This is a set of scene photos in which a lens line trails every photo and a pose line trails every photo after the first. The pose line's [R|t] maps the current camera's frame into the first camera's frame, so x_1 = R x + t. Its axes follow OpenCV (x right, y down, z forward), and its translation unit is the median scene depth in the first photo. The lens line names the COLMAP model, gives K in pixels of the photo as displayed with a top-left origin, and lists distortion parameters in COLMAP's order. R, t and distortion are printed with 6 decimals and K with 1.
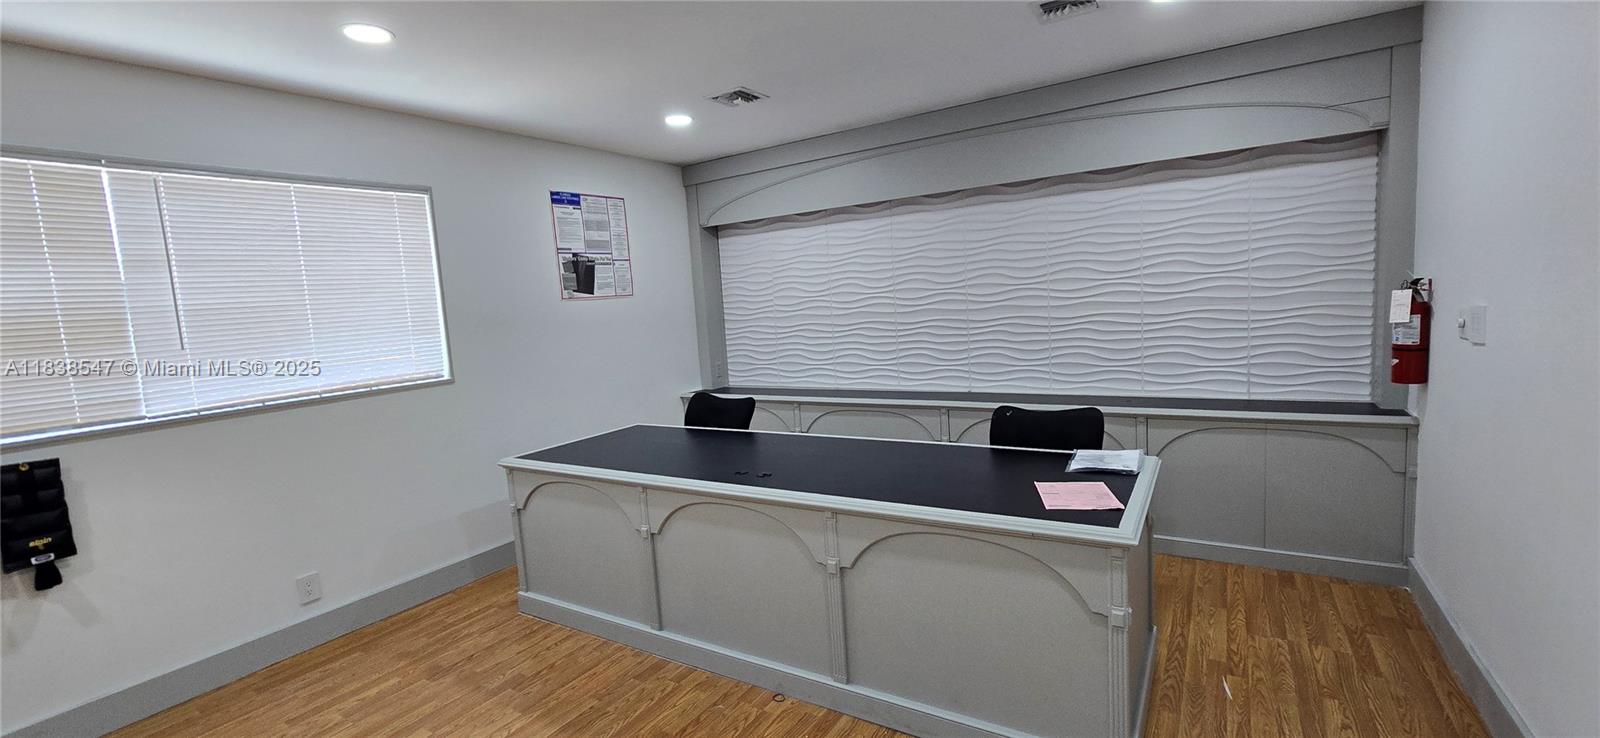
lens RADIAL K [[650.6, 0, 809.4], [0, 650.6, 368.5], [0, 0, 1]] dist [-0.003991, 0.000317]
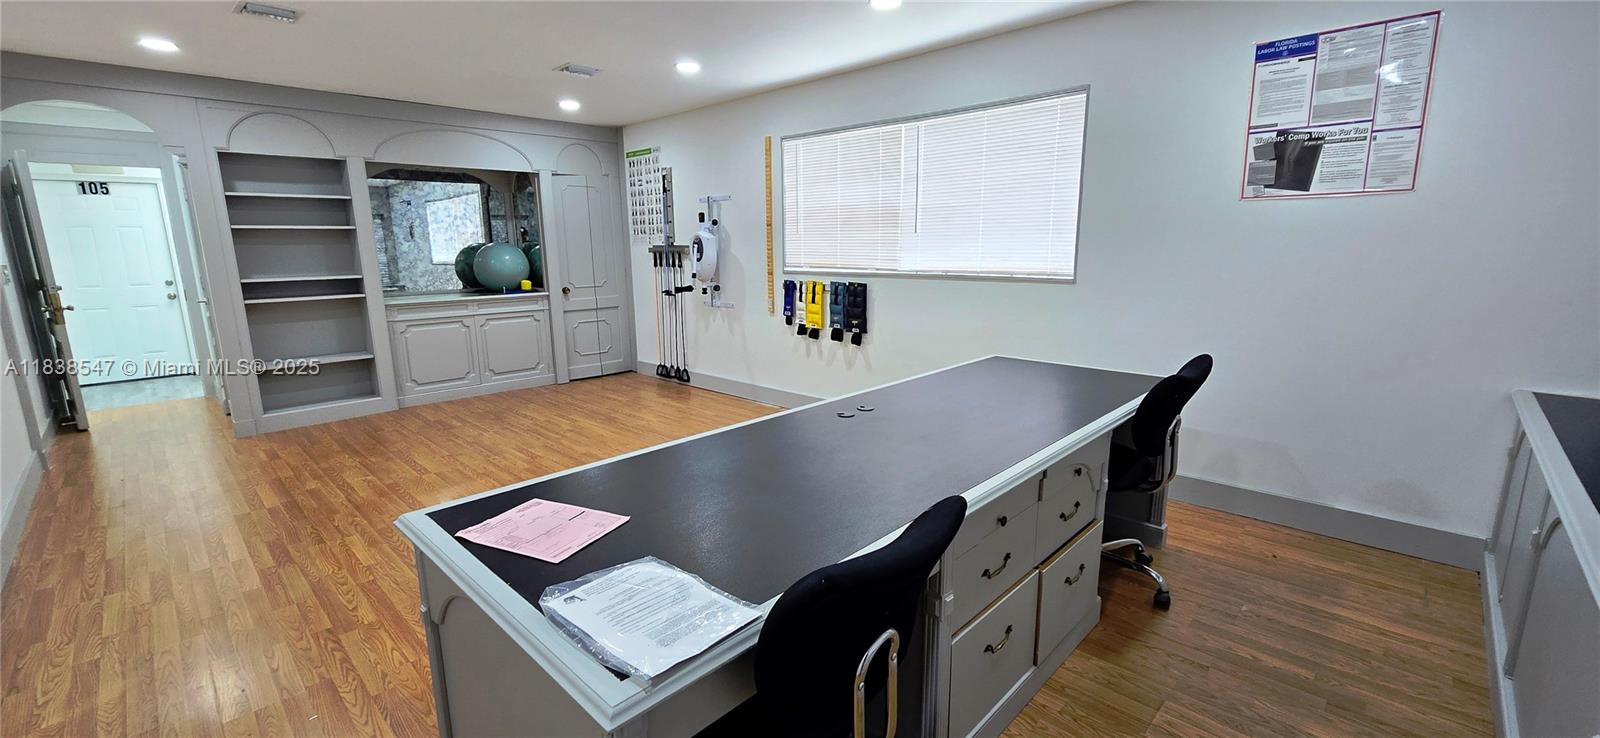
lens RADIAL K [[650.6, 0, 801.8], [0, 650.6, 365.6], [0, 0, 1]] dist [-0.003991, 0.000317]
pose [[-0.202571, 0.252485, -0.946159, 0.620047], [-0.084462, 0.958085, 0.273750, -0.111582], [0.975618, 0.135368, -0.172755, 0.880190]]
